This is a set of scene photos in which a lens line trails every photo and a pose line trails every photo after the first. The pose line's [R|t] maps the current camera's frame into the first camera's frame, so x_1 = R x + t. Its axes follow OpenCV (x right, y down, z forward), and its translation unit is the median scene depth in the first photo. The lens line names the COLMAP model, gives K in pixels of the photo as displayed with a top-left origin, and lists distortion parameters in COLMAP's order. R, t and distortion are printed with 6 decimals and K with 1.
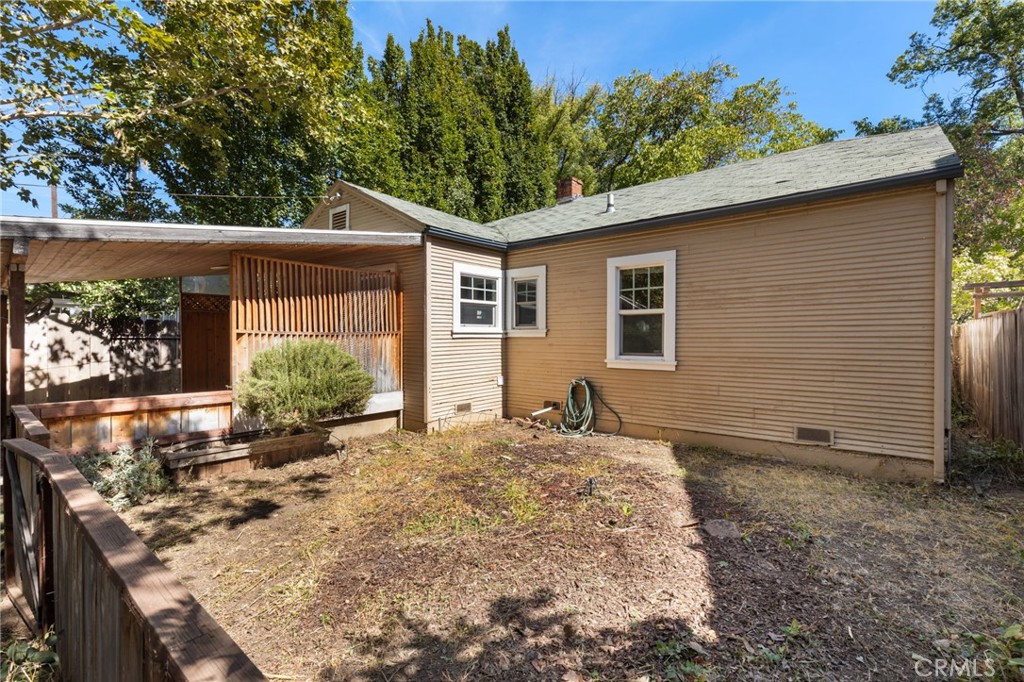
lens RADIAL K [[461.2, 0, 512.2], [0, 461.2, 339.5], [0, 0, 1]] dist [-0.001726, 0.000500]
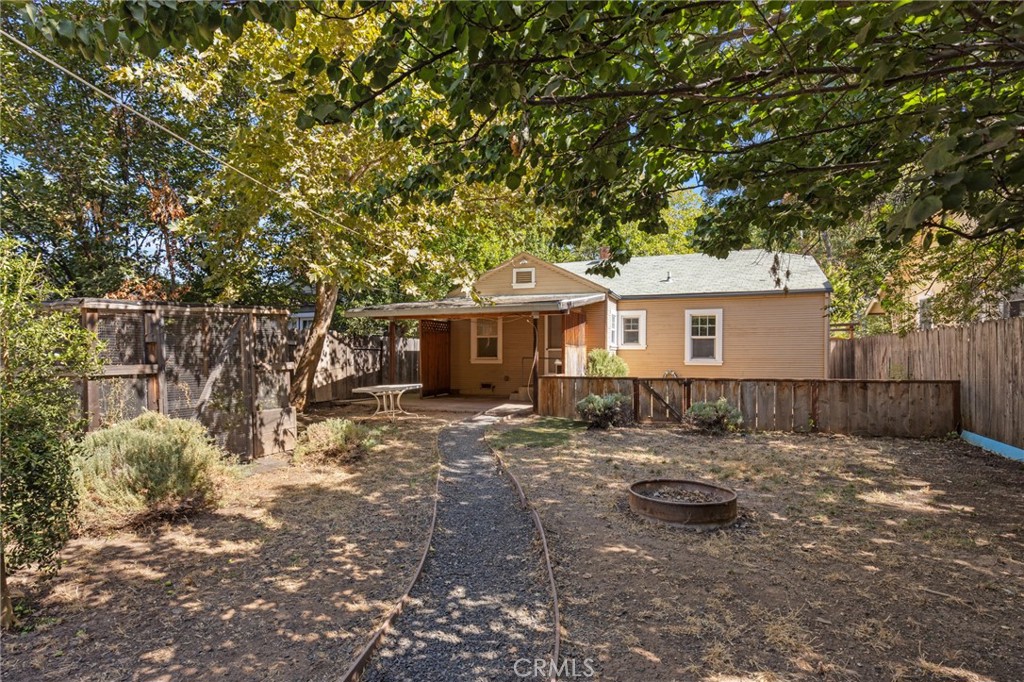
lens RADIAL K [[543.0, 0, 512.7], [0, 543.0, 340.8], [0, 0, 1]] dist [0.006770, 0.000289]
pose [[0.943180, 0.009939, 0.332133, -1.042366], [-0.002322, 0.999725, -0.023323, 0.010916], [-0.332274, 0.021227, 0.942944, -0.782275]]
